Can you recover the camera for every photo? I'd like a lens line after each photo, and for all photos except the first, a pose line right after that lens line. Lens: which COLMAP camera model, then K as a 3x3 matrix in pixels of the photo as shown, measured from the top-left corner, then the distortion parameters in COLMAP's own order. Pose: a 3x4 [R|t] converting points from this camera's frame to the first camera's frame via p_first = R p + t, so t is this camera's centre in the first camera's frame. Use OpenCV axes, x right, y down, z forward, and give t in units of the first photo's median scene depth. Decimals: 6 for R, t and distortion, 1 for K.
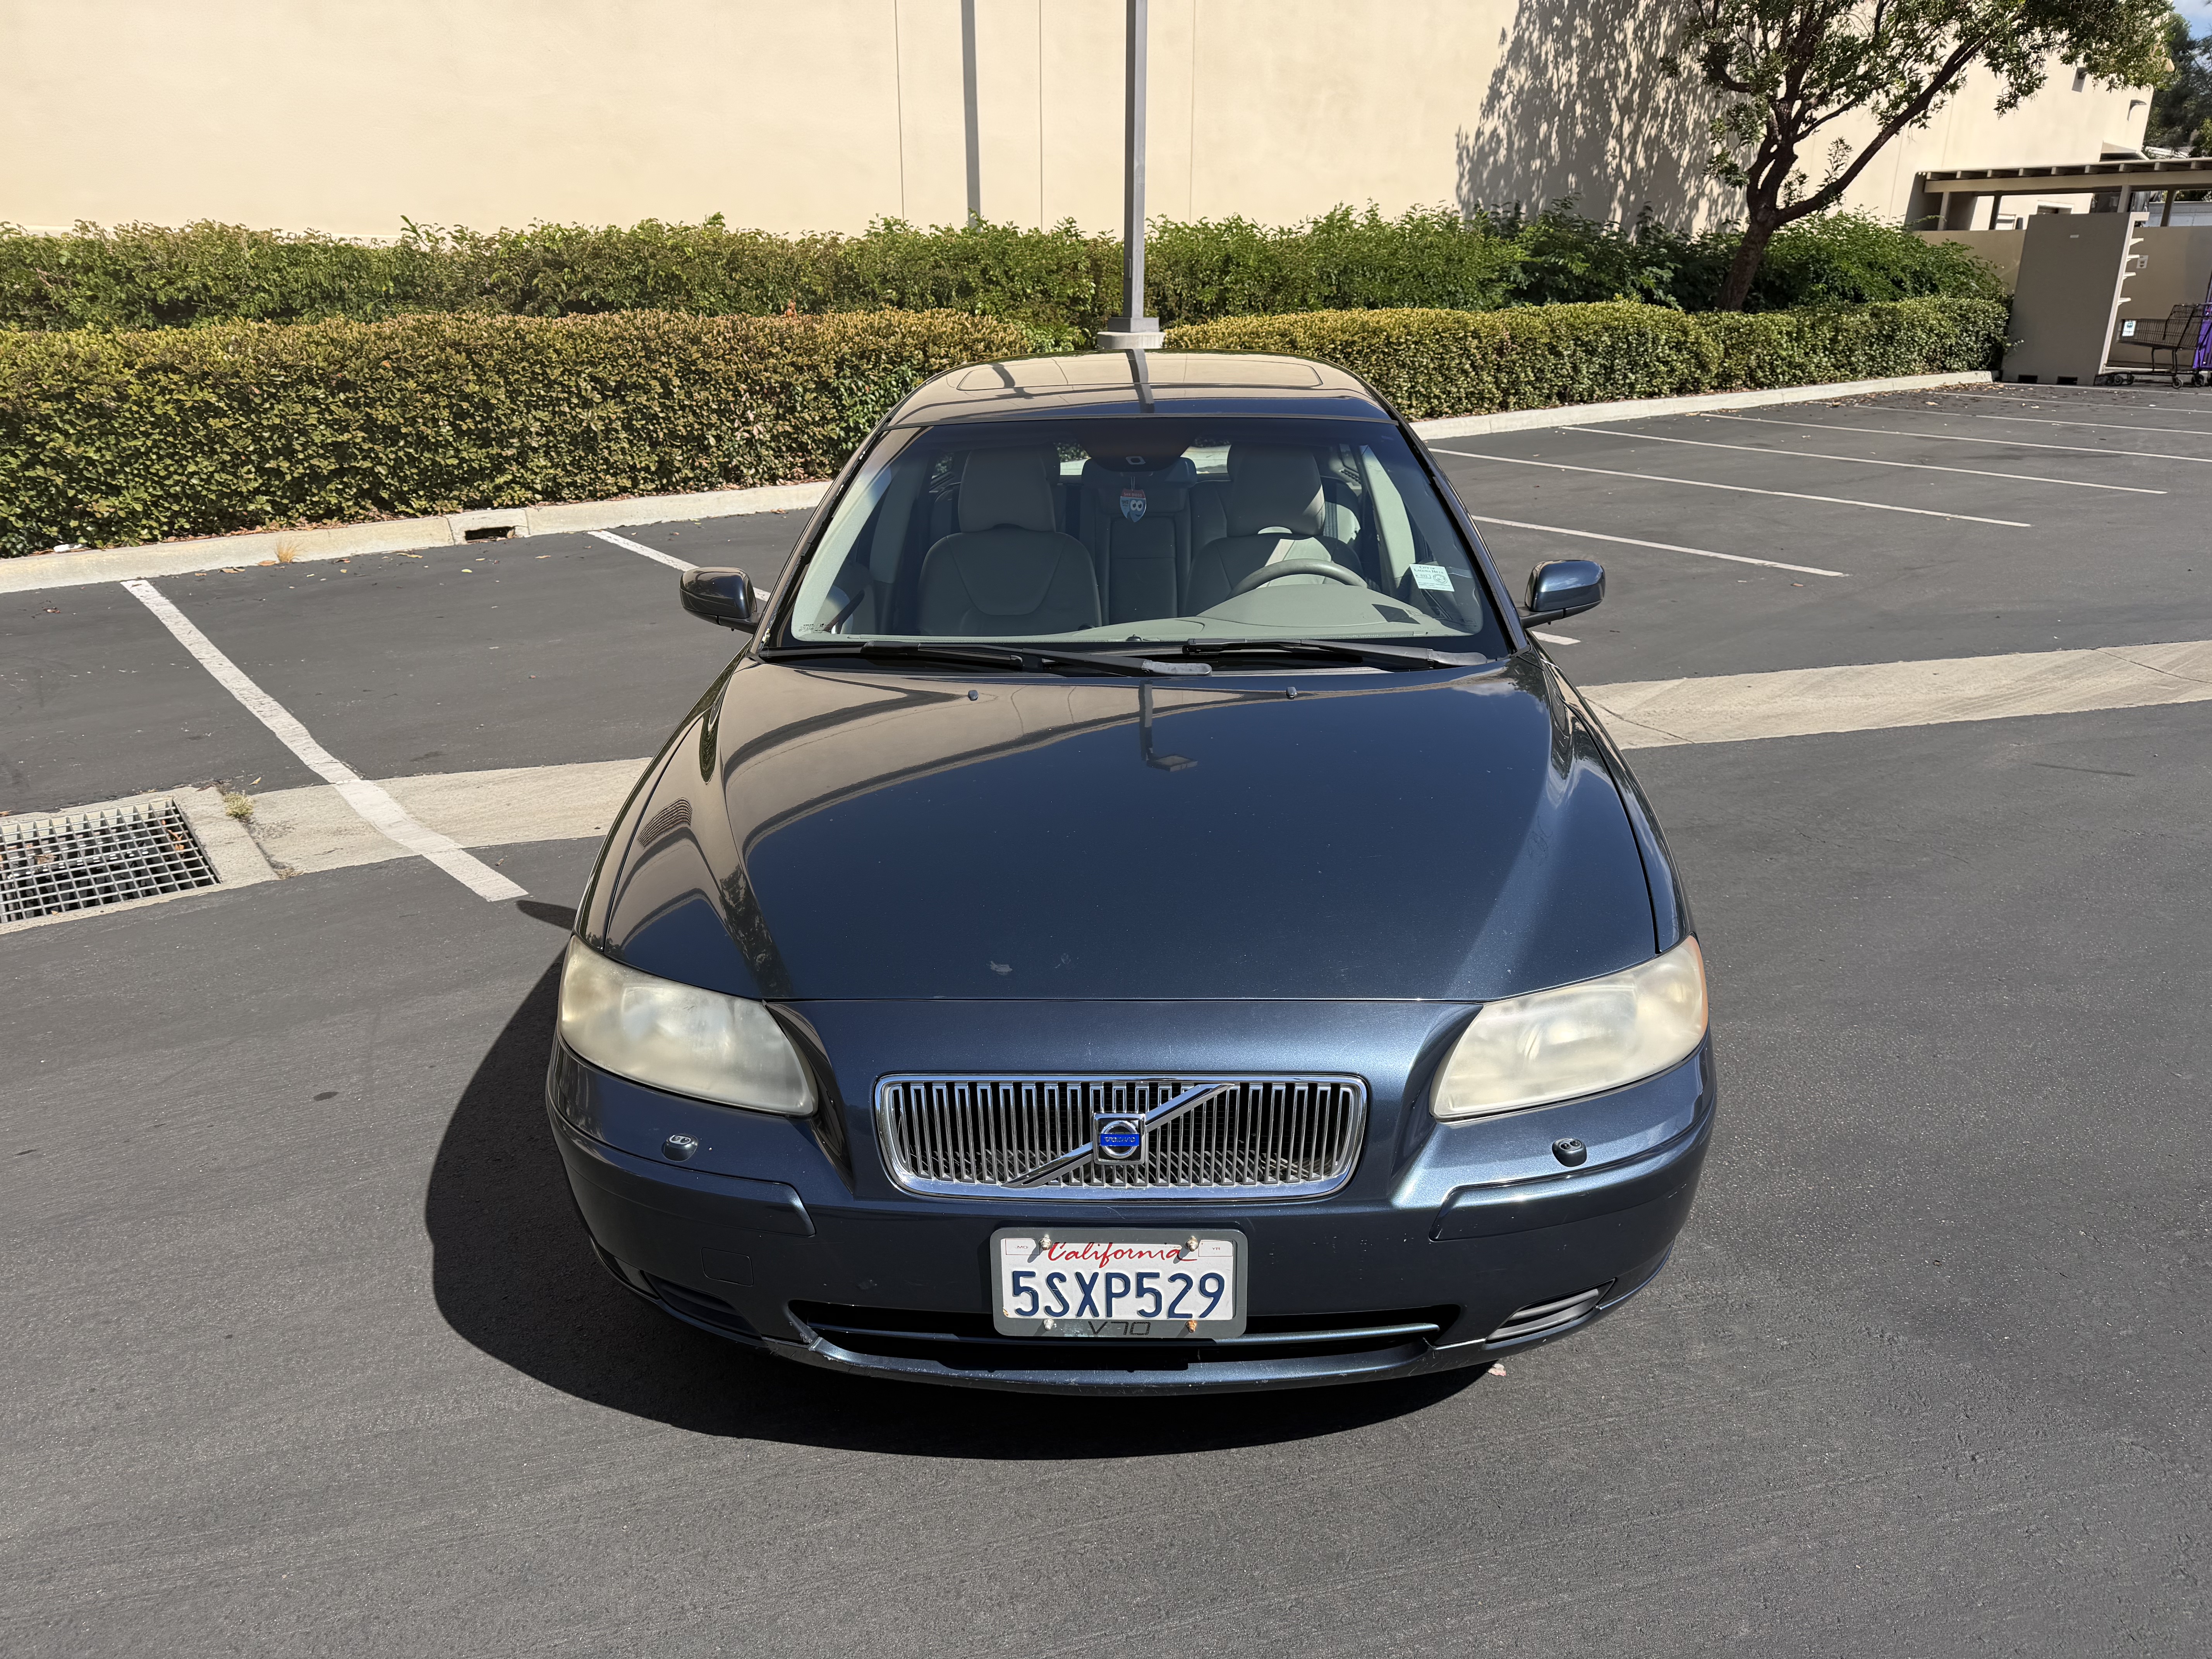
lens RADIAL K [[1579.1, 0, 1107.0], [0, 1579.1, 840.1], [0, 0, 1]] dist [0.050859, -0.064725]
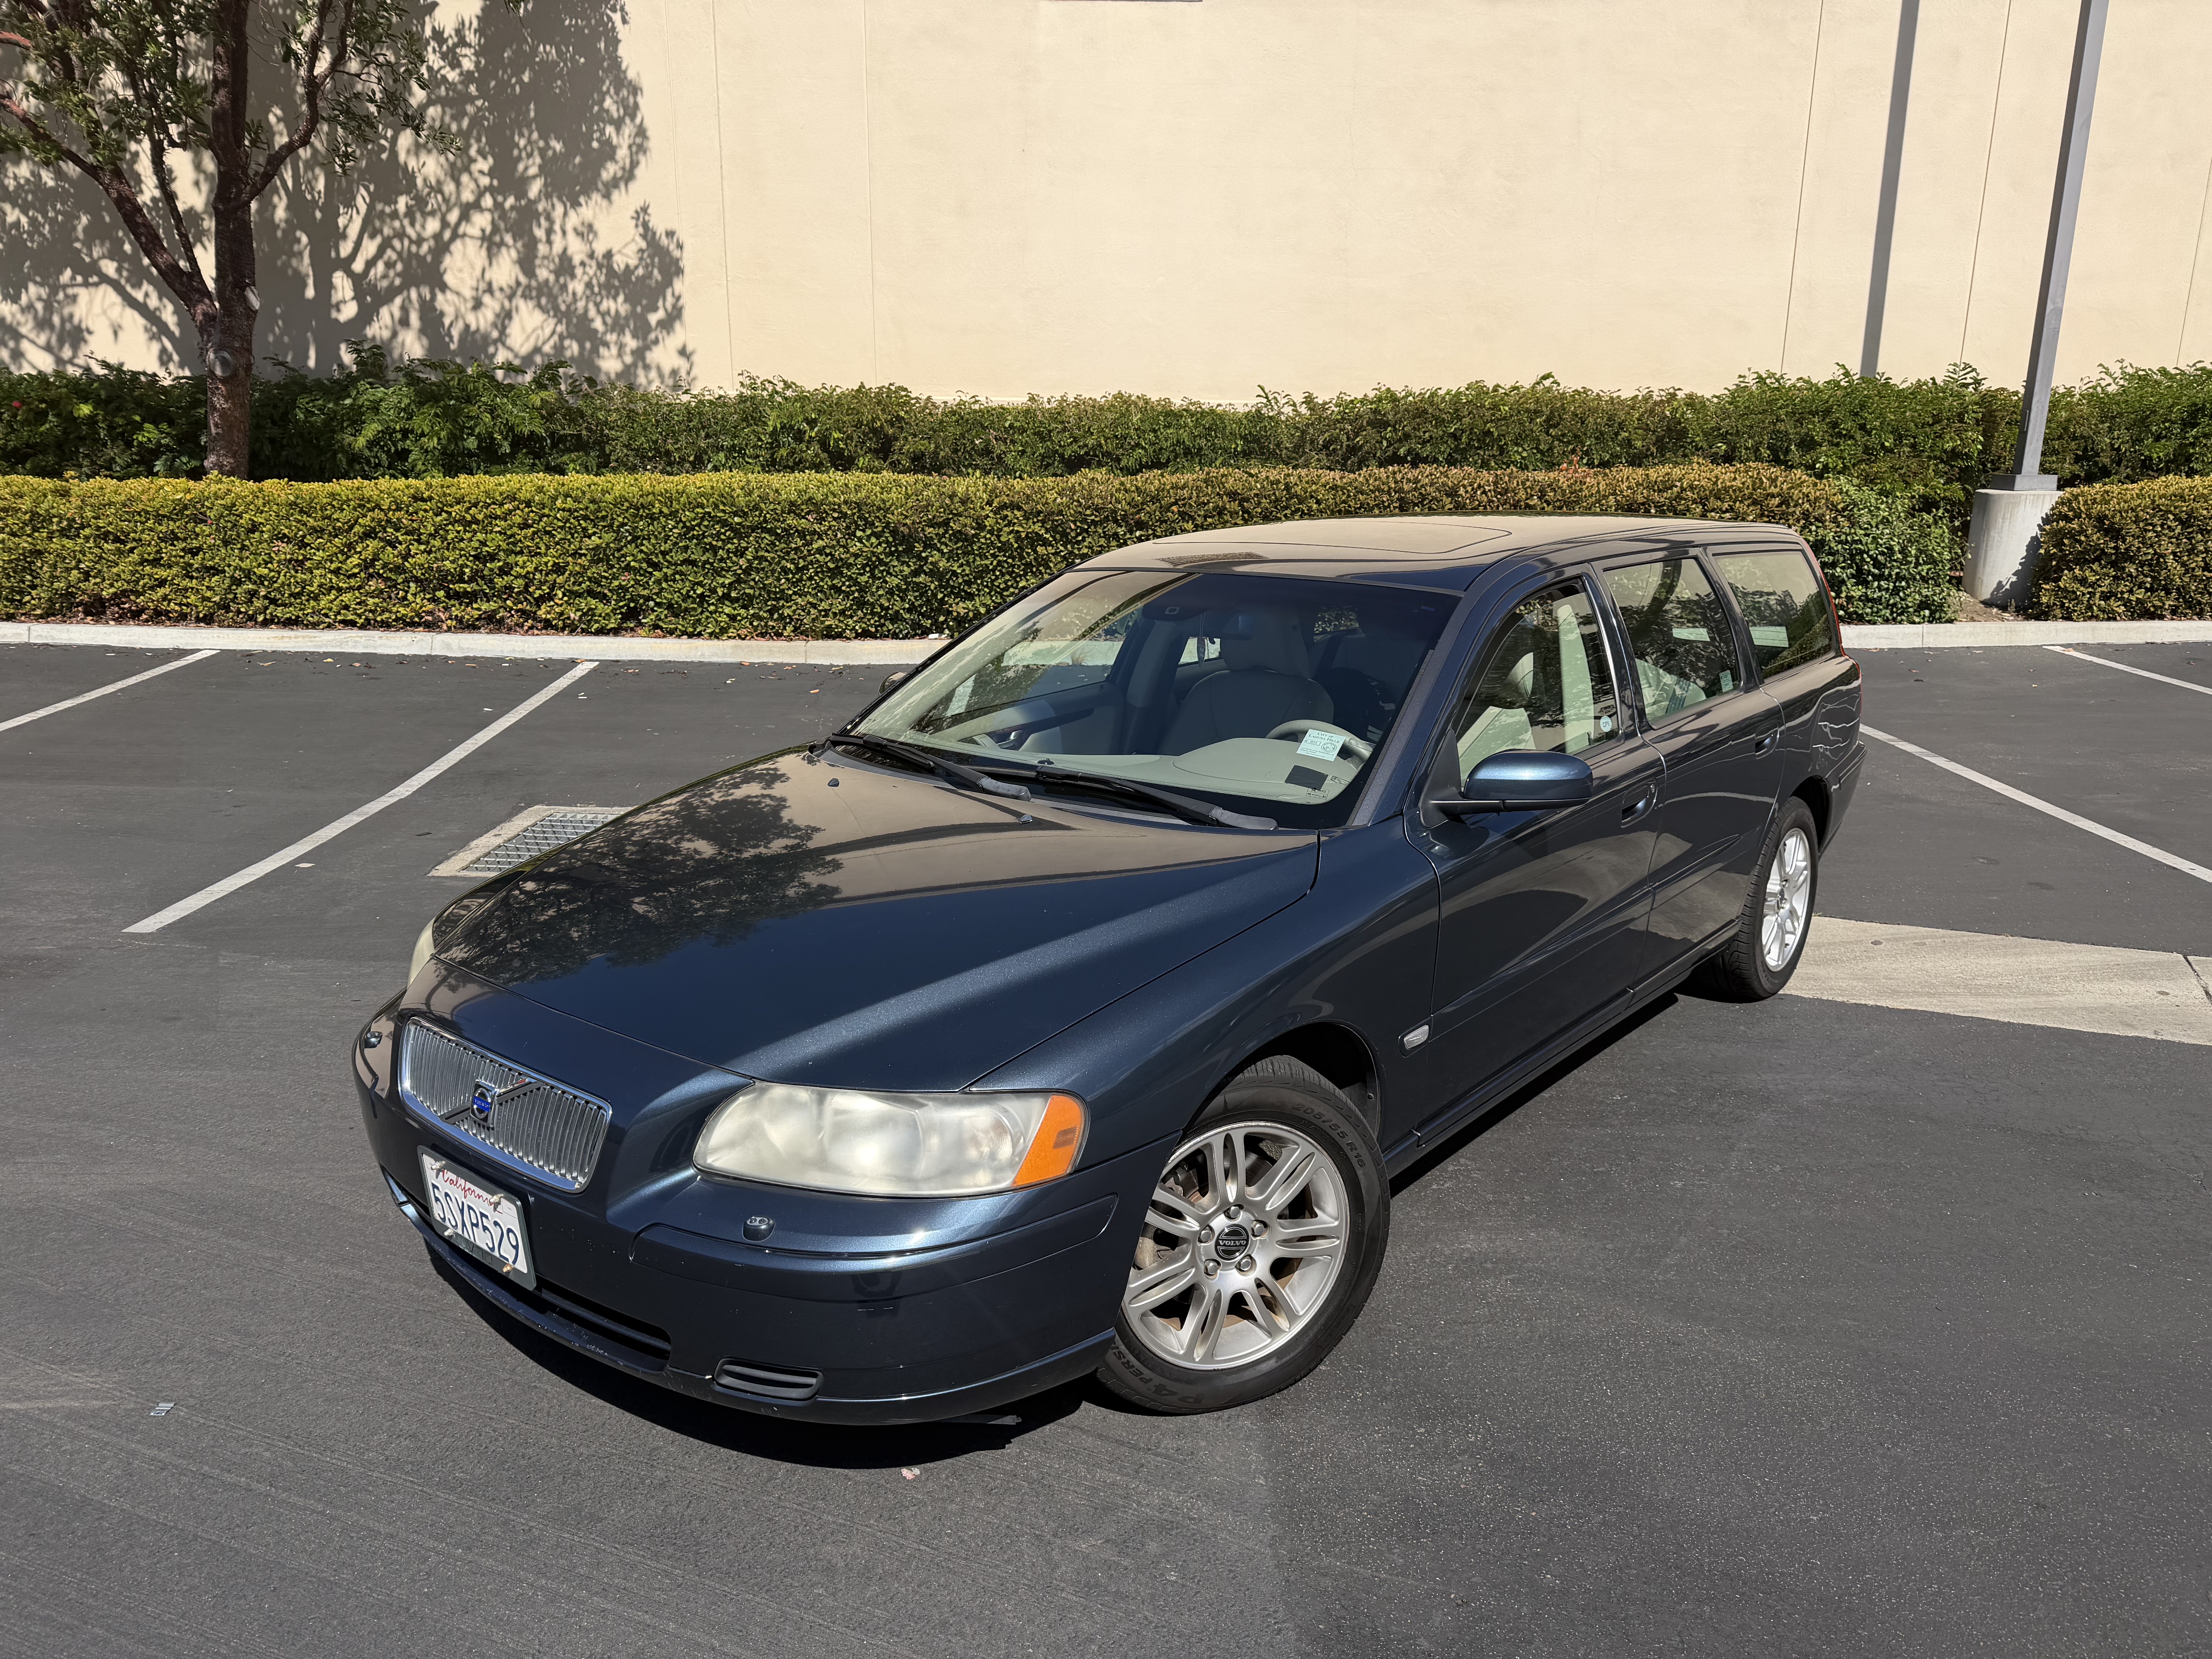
lens RADIAL K [[1579.1, 0, 1099.0], [0, 1579.1, 843.1], [0, 0, 1]] dist [0.050859, -0.064725]
pose [[0.775499, 0.157230, -0.611457, 0.255223], [-0.208290, 0.977985, -0.012691, -0.023241], [0.596000, 0.137203, 0.791176, 0.053929]]
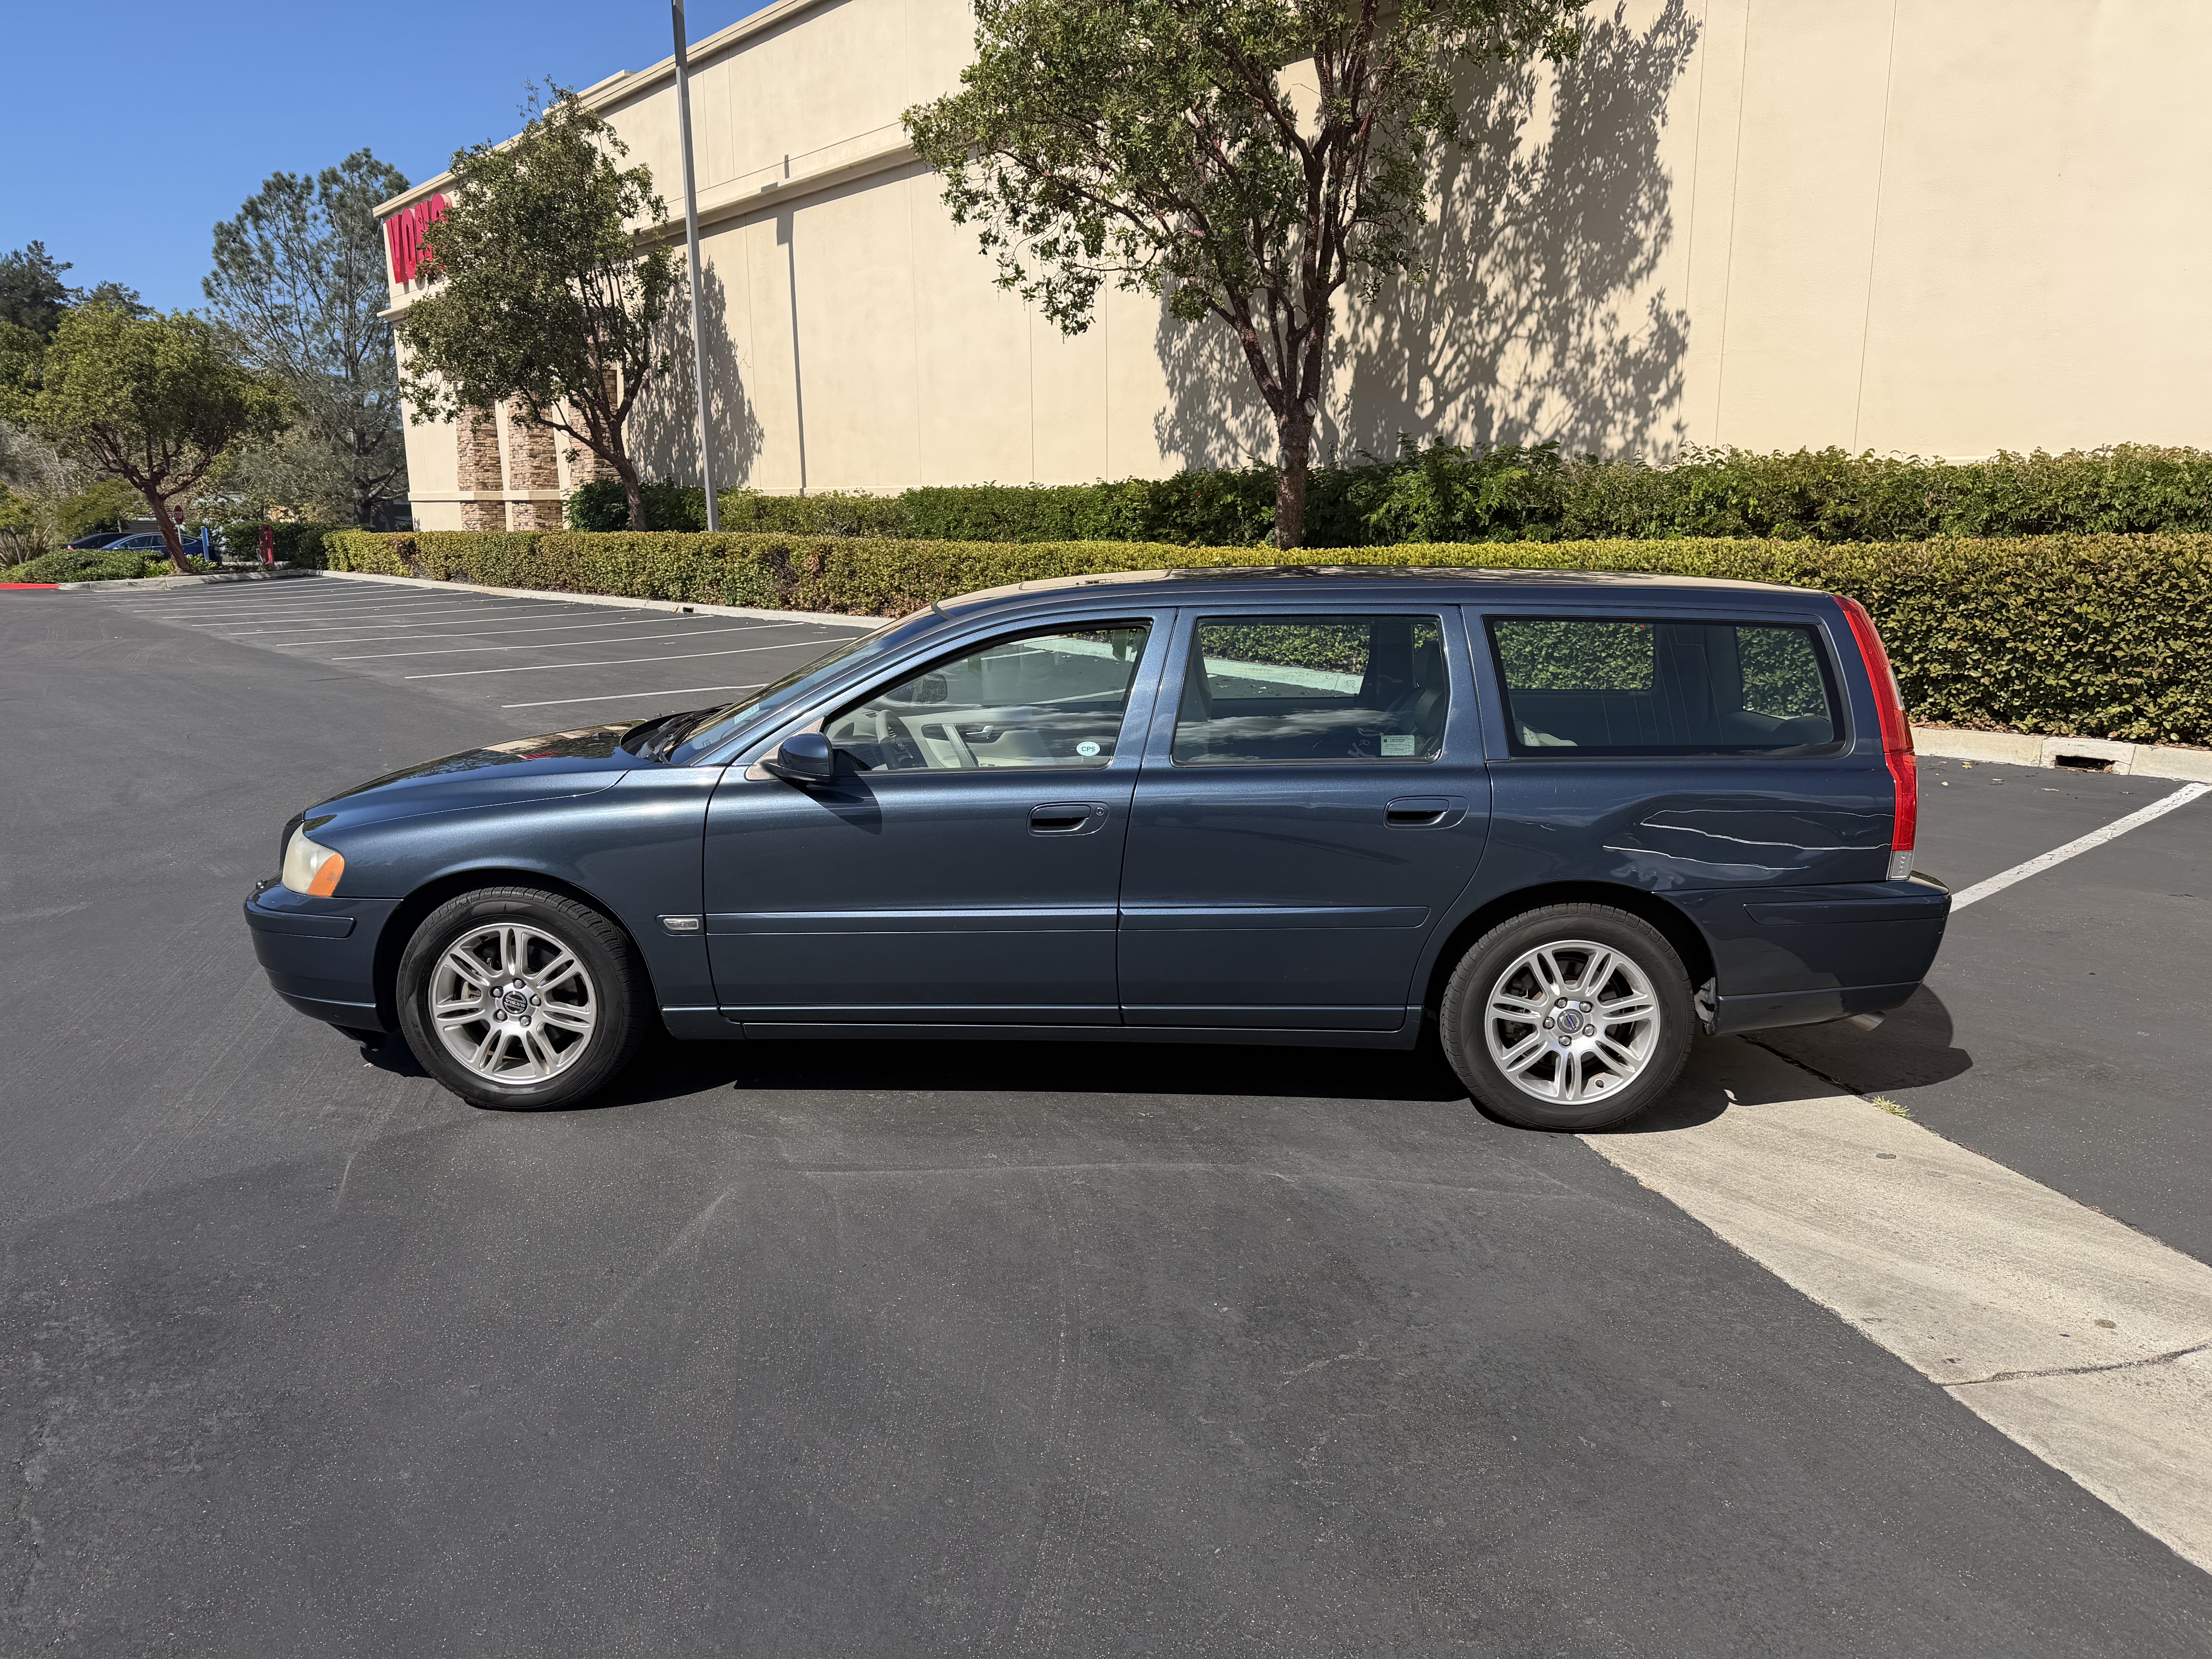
lens RADIAL K [[1579.1, 0, 1093.0], [0, 1579.1, 818.2], [0, 0, 1]] dist [0.050859, -0.064725]
pose [[-0.014798, 0.186449, -0.982353, 0.536291], [-0.314569, 0.931706, 0.181575, -0.148829], [0.949119, 0.311705, 0.044863, 0.420350]]
